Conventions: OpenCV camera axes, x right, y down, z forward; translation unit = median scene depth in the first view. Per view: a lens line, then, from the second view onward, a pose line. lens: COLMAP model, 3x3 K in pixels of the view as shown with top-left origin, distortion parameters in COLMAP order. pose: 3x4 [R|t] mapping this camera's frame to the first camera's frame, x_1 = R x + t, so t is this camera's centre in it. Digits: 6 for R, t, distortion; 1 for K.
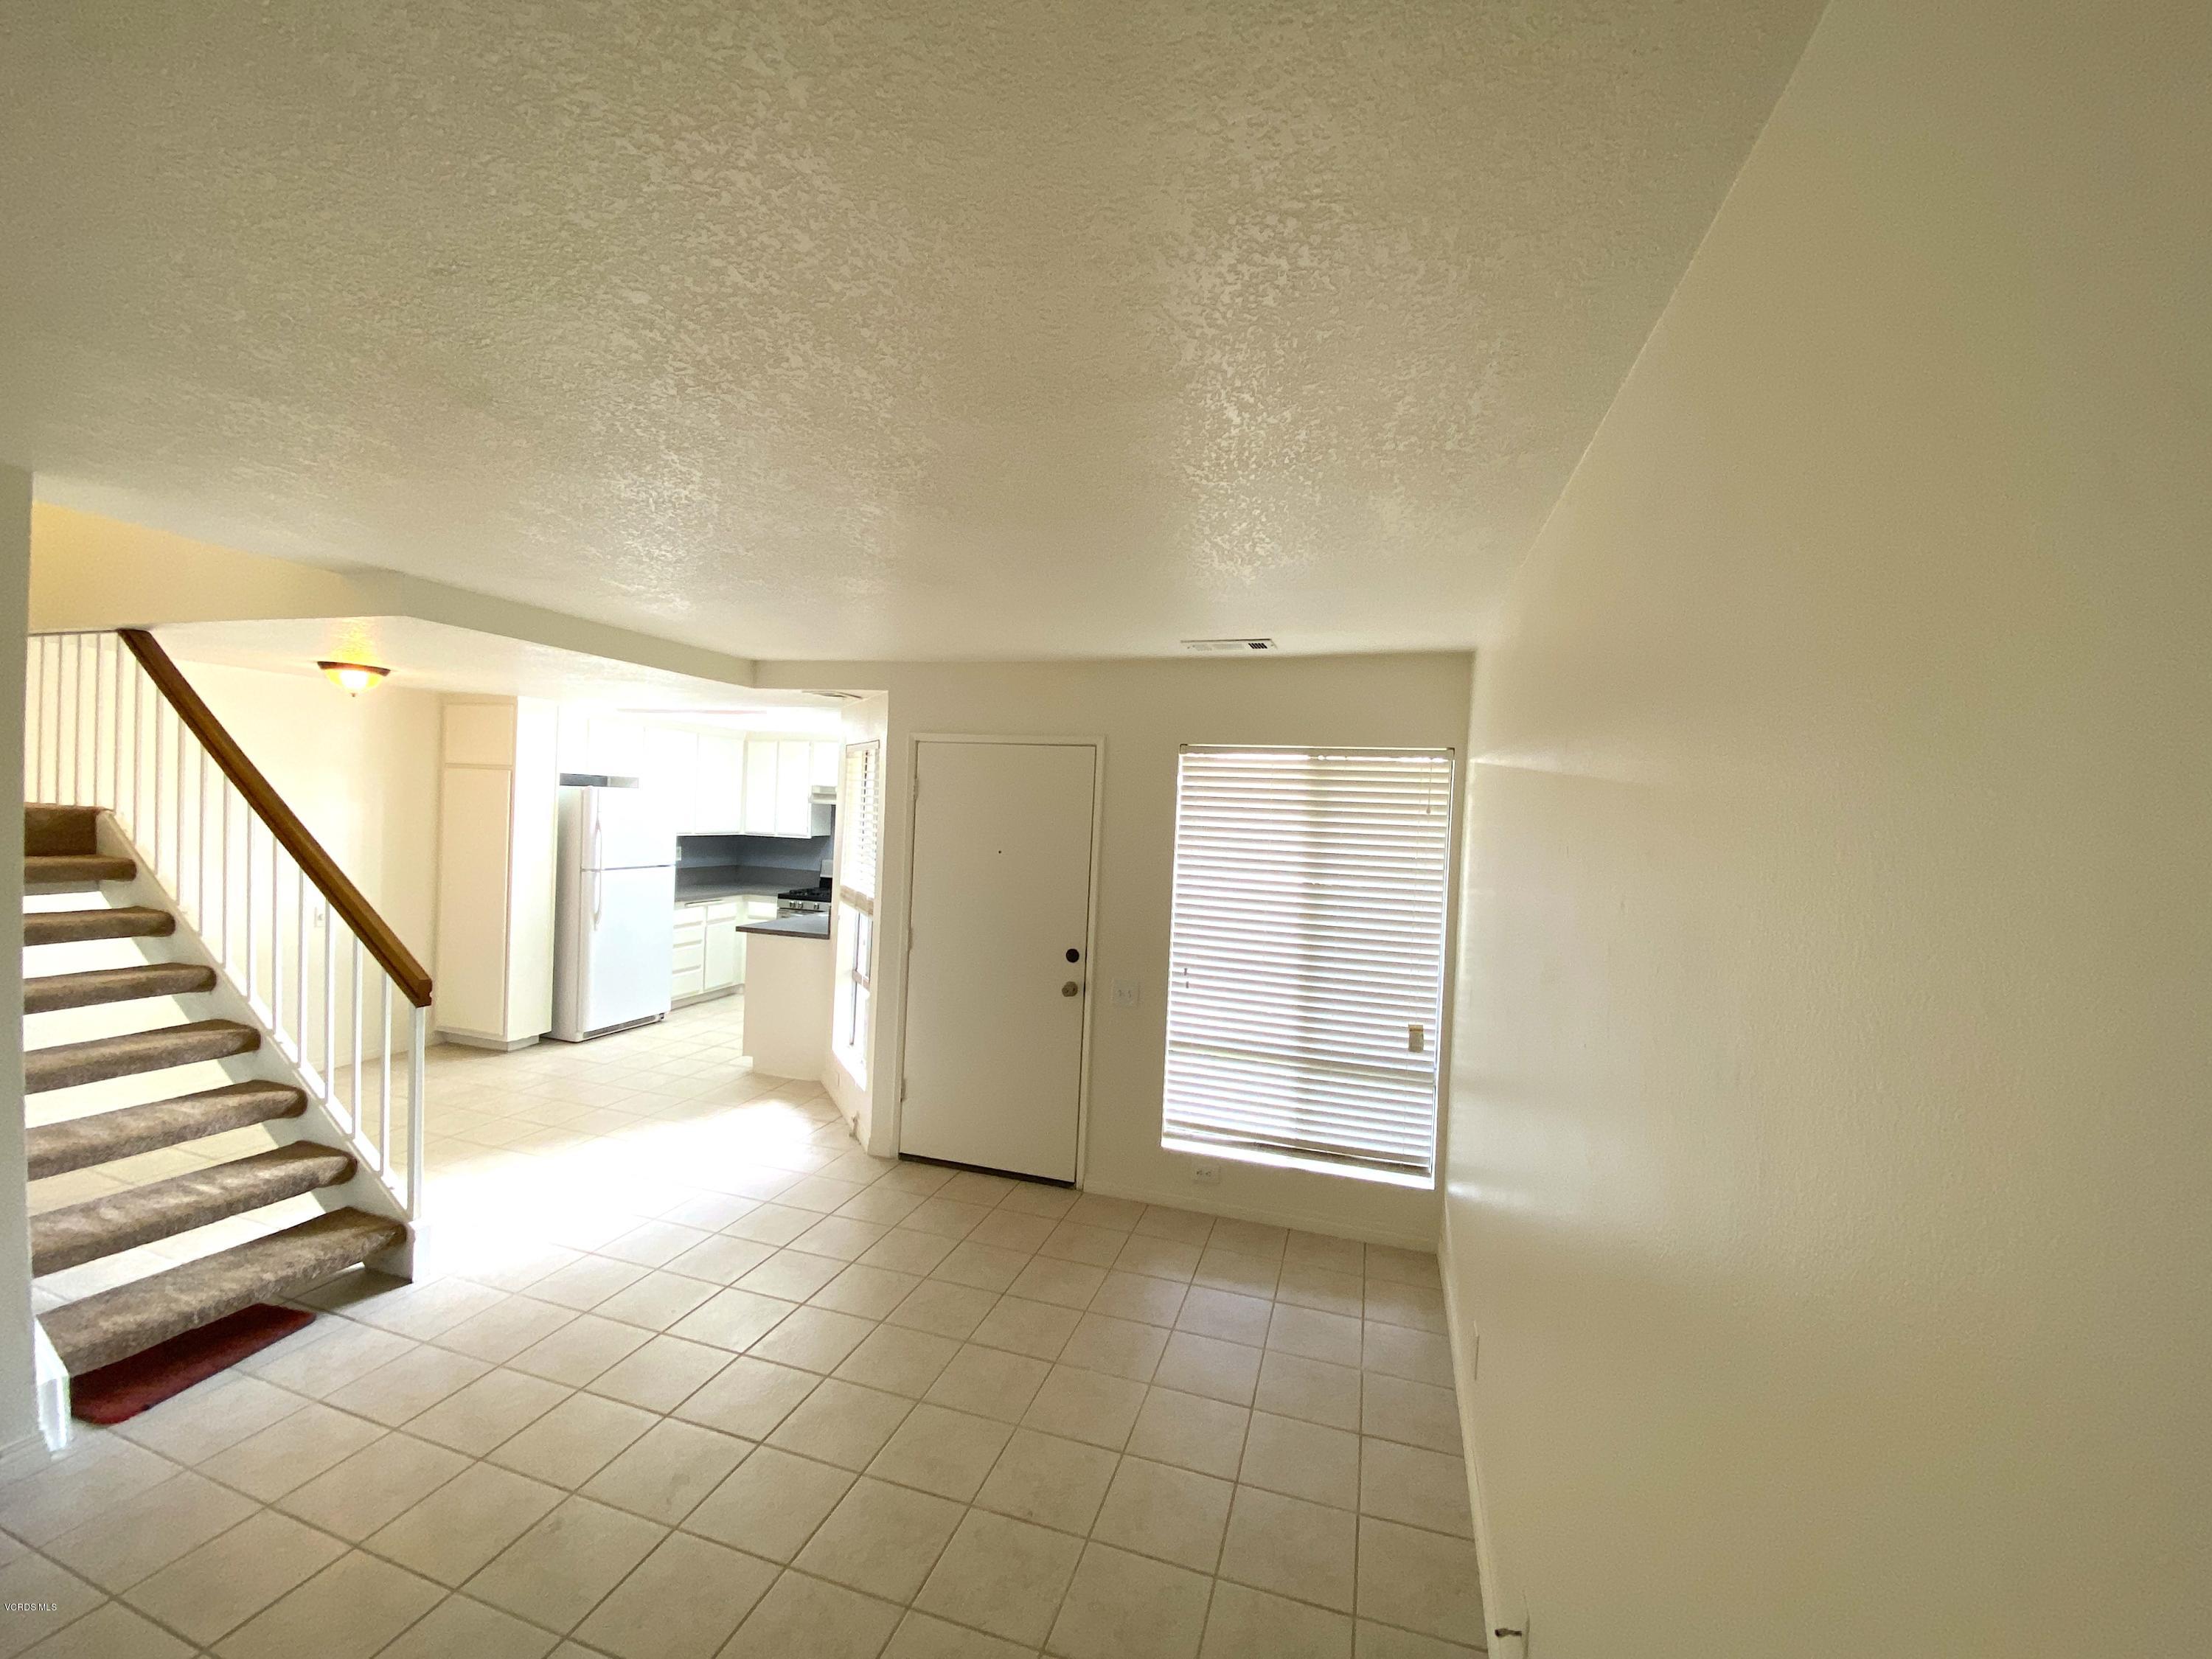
lens RADIAL K [[897.2, 0, 1114.0], [0, 897.2, 829.9], [0, 0, 1]] dist [0.051364, -0.030520]
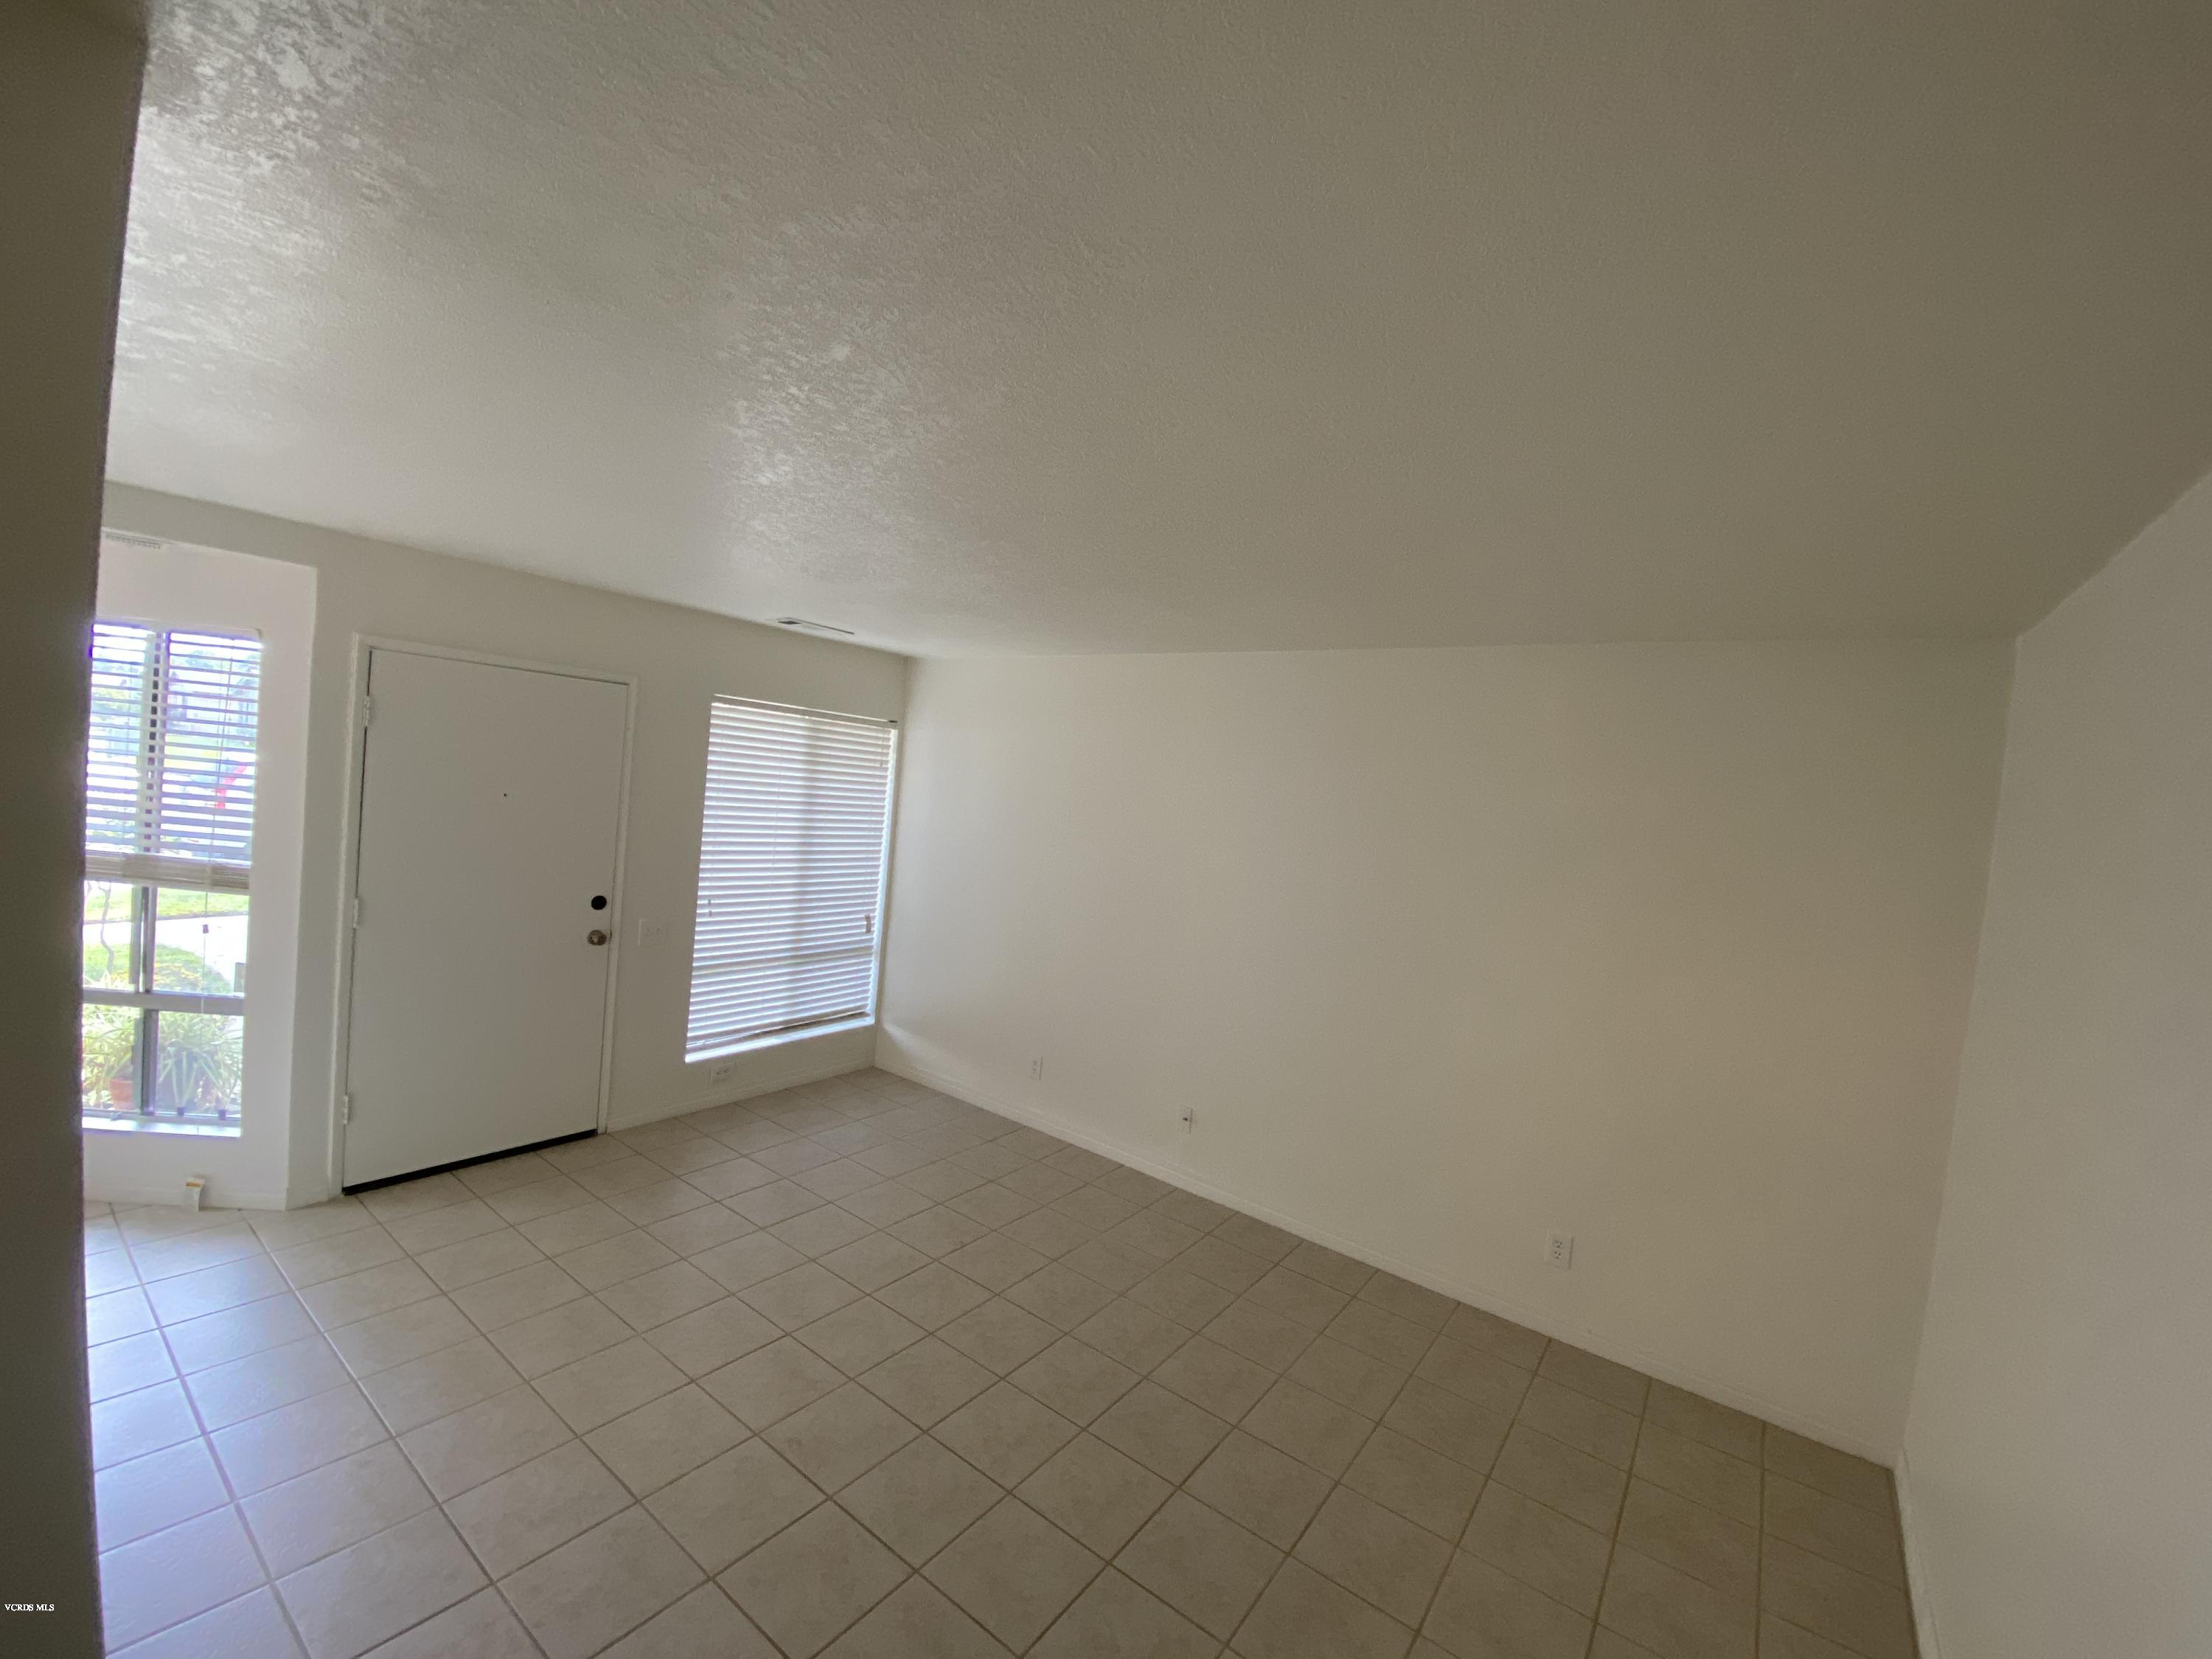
lens RADIAL K [[897.2, 0, 1114.0], [0, 897.2, 829.9], [0, 0, 1]] dist [0.051364, -0.030520]
pose [[0.331255, -0.061333, 0.941546, -0.797029], [-0.067409, 0.993797, 0.088452, -0.062672], [-0.941130, -0.092769, 0.325066, 0.177771]]
